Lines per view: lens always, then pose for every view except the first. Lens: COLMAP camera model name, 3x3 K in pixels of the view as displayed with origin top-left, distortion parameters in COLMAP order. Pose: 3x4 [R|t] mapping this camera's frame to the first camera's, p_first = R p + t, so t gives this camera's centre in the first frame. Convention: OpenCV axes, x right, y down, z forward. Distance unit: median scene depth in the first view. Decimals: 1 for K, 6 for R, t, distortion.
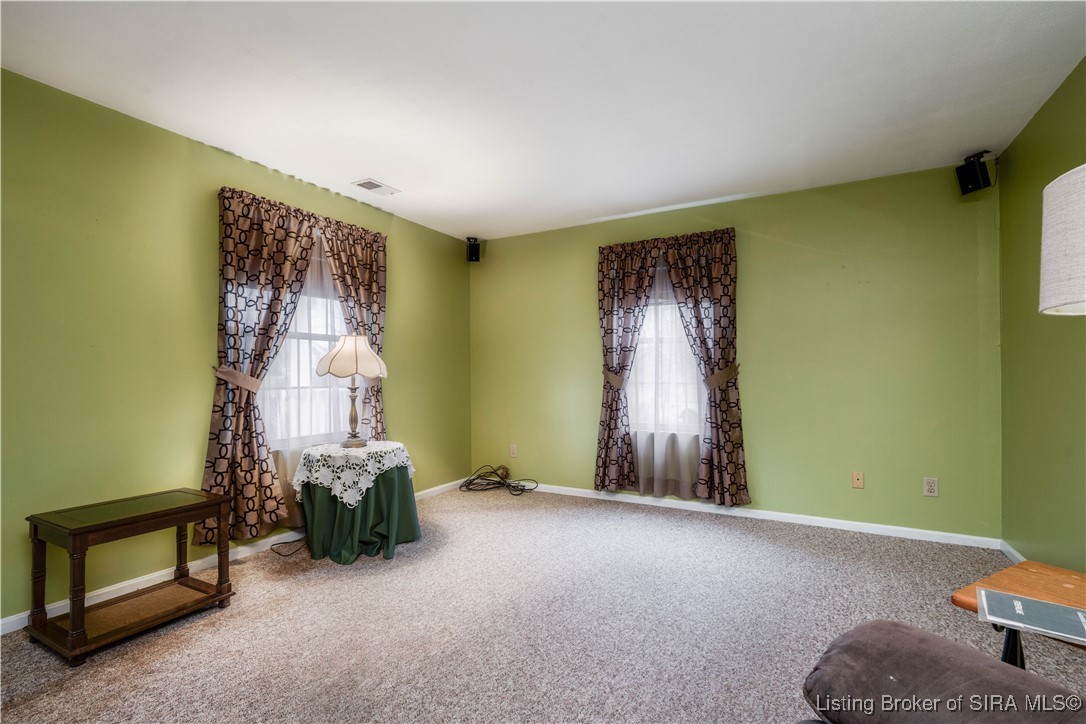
lens RADIAL K [[488.9, 0, 543.2], [0, 488.9, 369.1], [0, 0, 1]] dist [-0.000669, -0.000547]
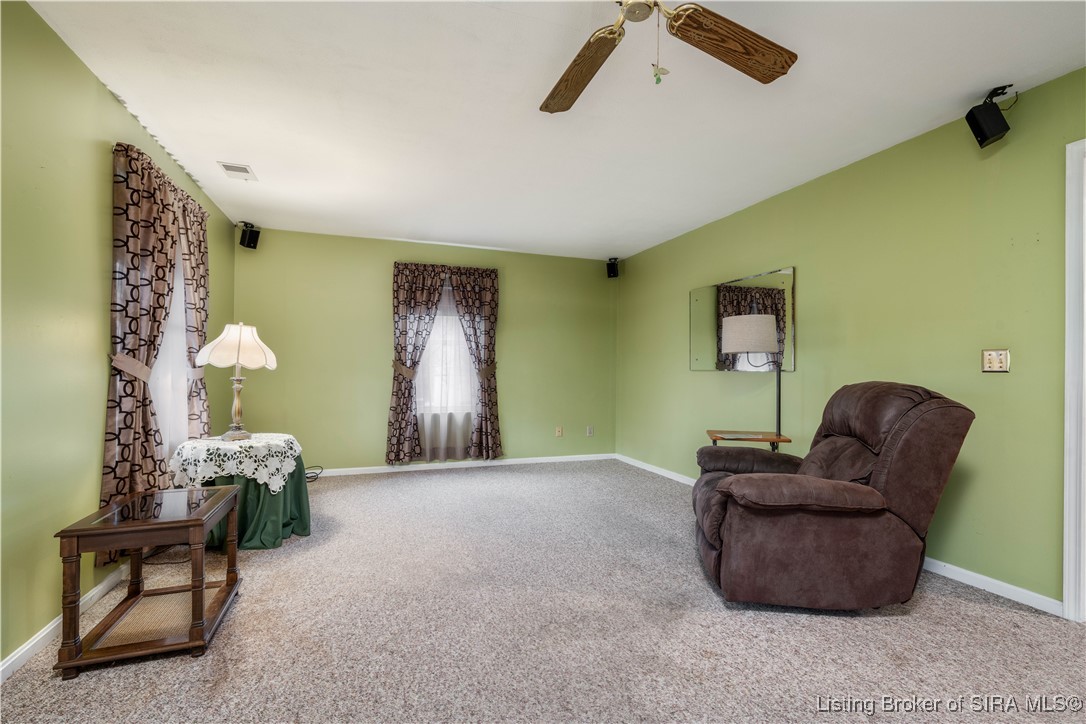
lens RADIAL K [[488.9, 0, 544.4], [0, 488.9, 365.6], [0, 0, 1]] dist [-0.000669, -0.000547]
pose [[0.667269, 0.015046, 0.744665, -0.594919], [-0.017767, 0.999833, -0.004282, 0.004067], [-0.744605, -0.010373, 0.667425, -0.087631]]
